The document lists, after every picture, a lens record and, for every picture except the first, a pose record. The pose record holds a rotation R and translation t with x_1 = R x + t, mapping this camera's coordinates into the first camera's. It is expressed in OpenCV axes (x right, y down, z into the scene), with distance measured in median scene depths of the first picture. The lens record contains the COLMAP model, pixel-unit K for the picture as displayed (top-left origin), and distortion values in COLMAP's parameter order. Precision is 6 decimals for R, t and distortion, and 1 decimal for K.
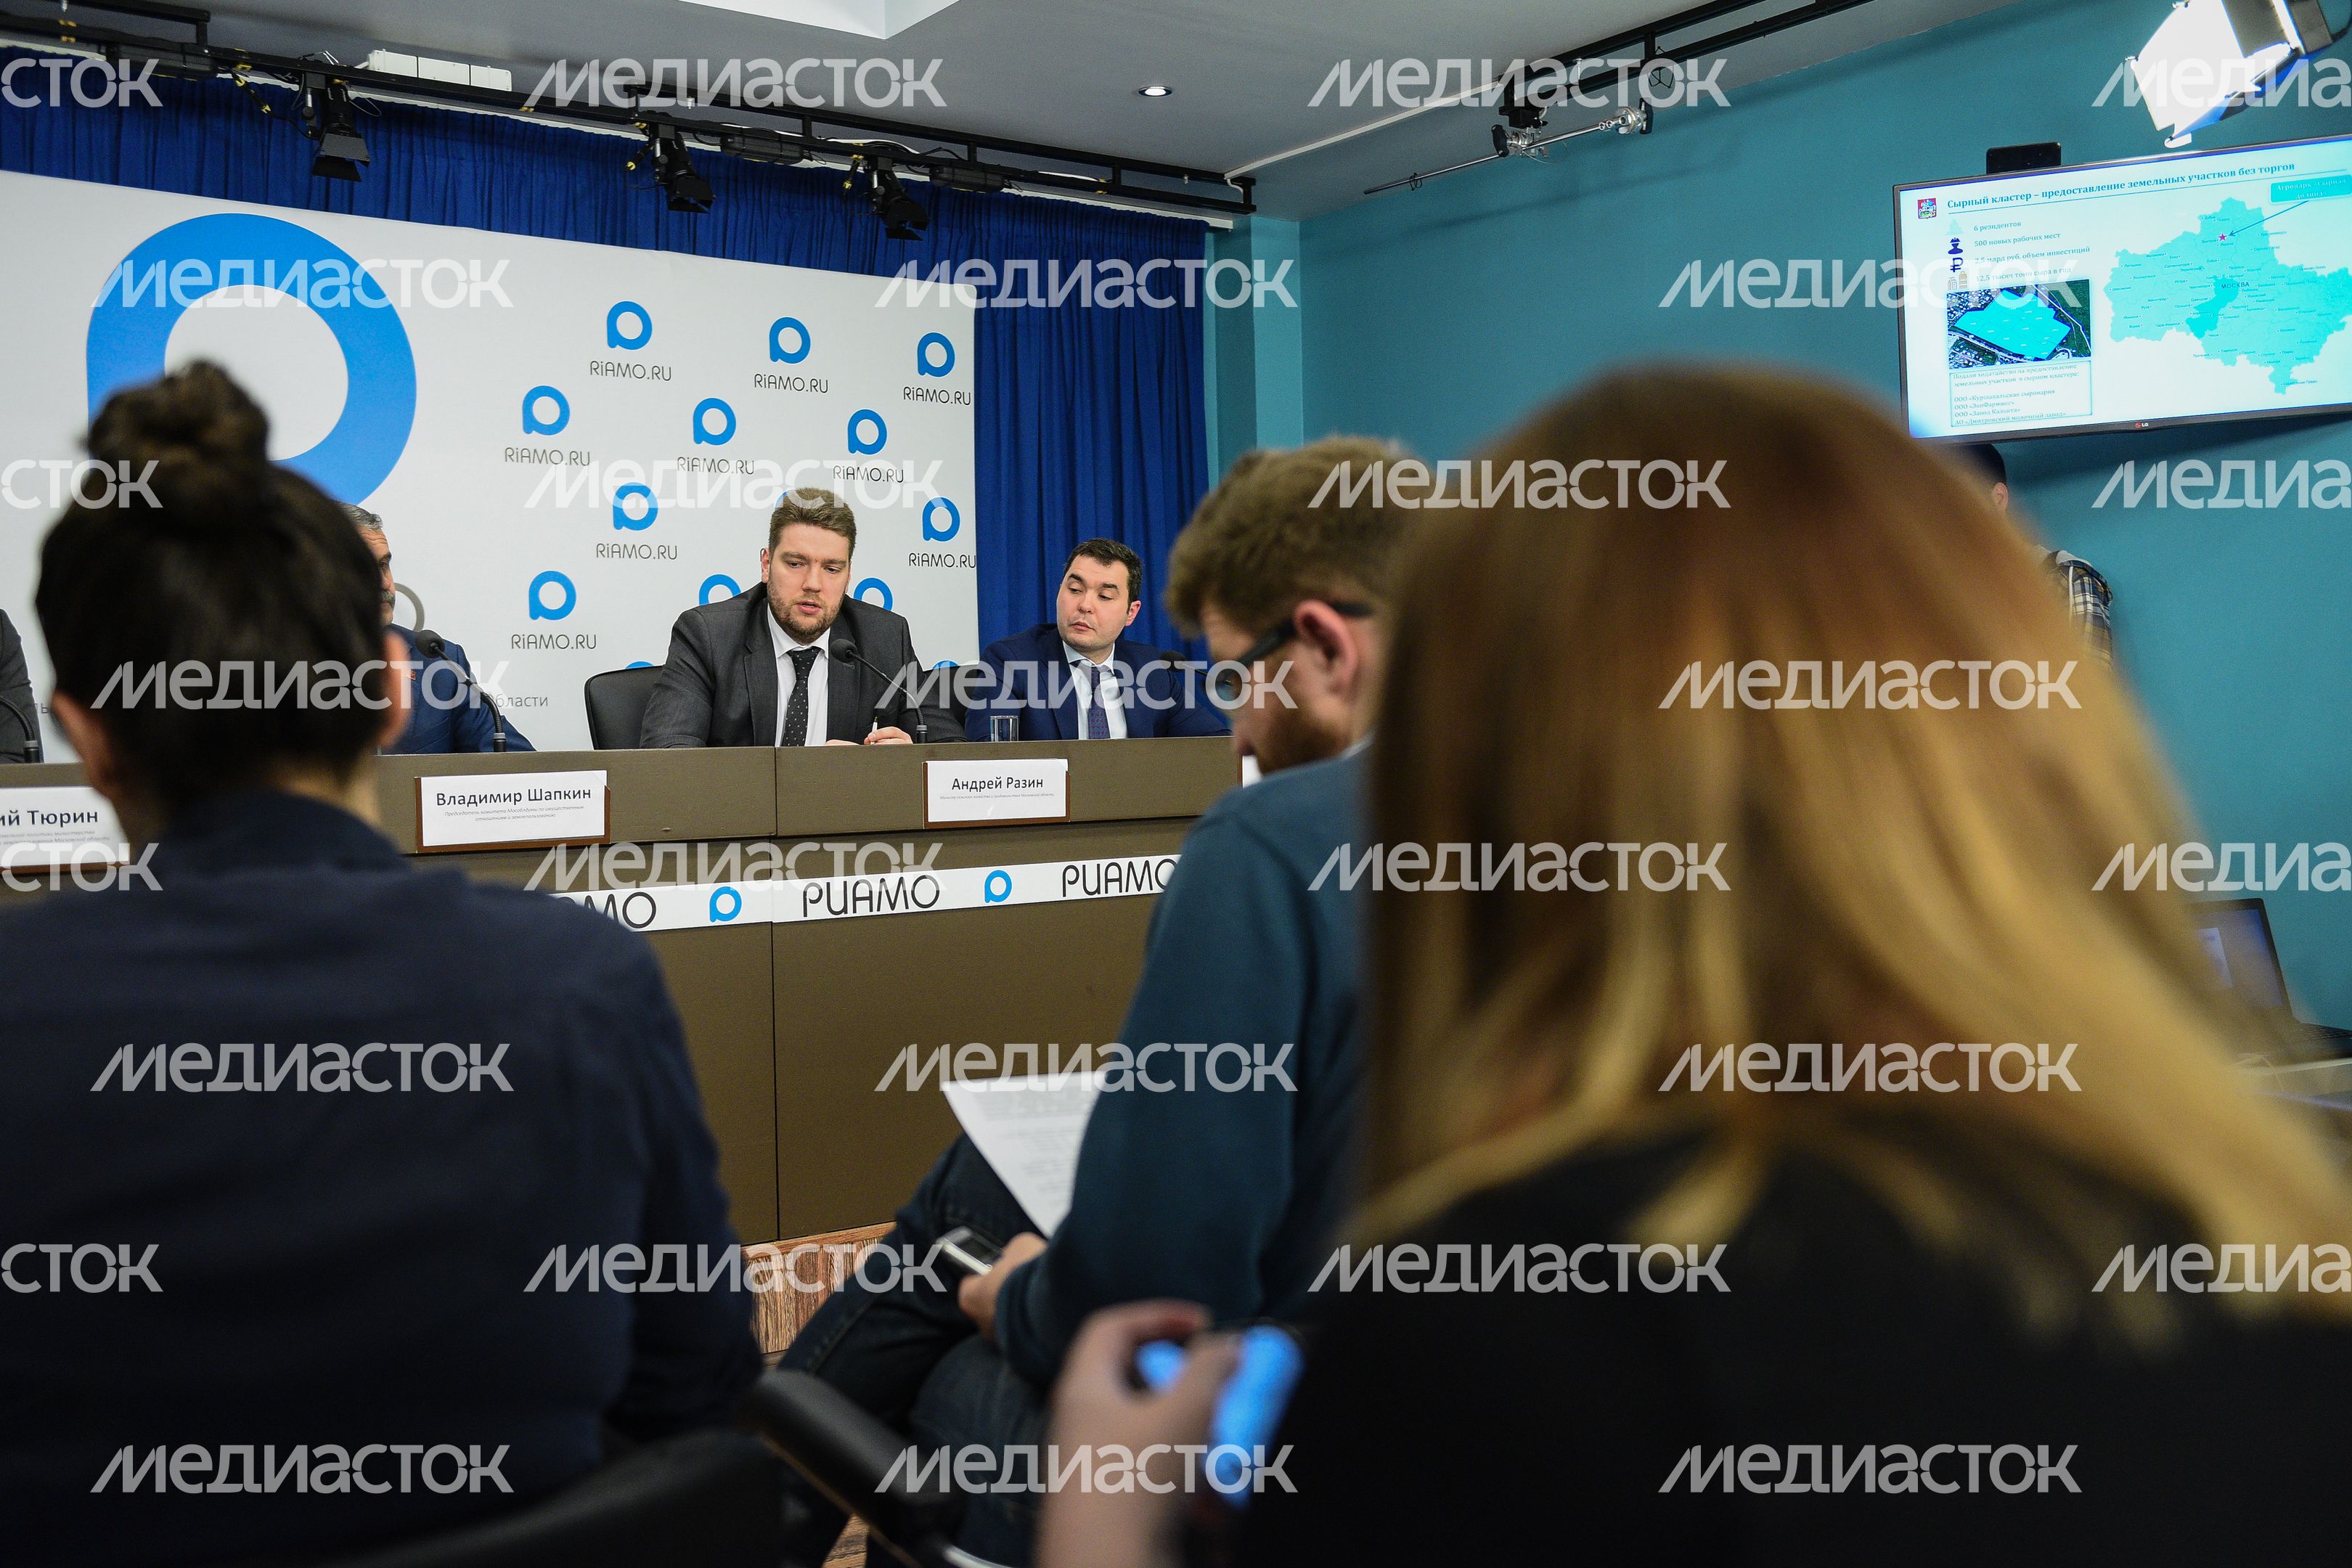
lens RADIAL K [[2259.7, 0, 1178.4], [0, 2259.7, 772.6], [0, 0, 1]] dist [0.017528, 0.000000]
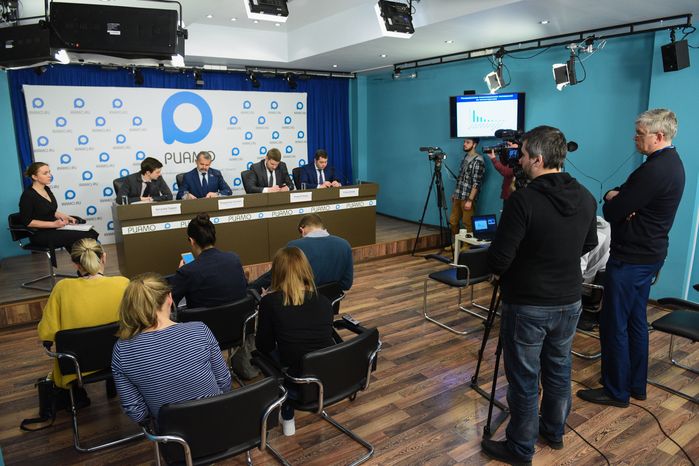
lens RADIAL K [[493.8, 0, 345.5], [0, 493.8, 229.9], [0, 0, 1]] dist [-0.018927, -0.008697]
pose [[0.998132, 0.019201, -0.057992, 0.095360], [-0.008477, 0.983667, 0.179798, -0.110209], [0.060497, -0.178971, 0.981993, -0.308907]]
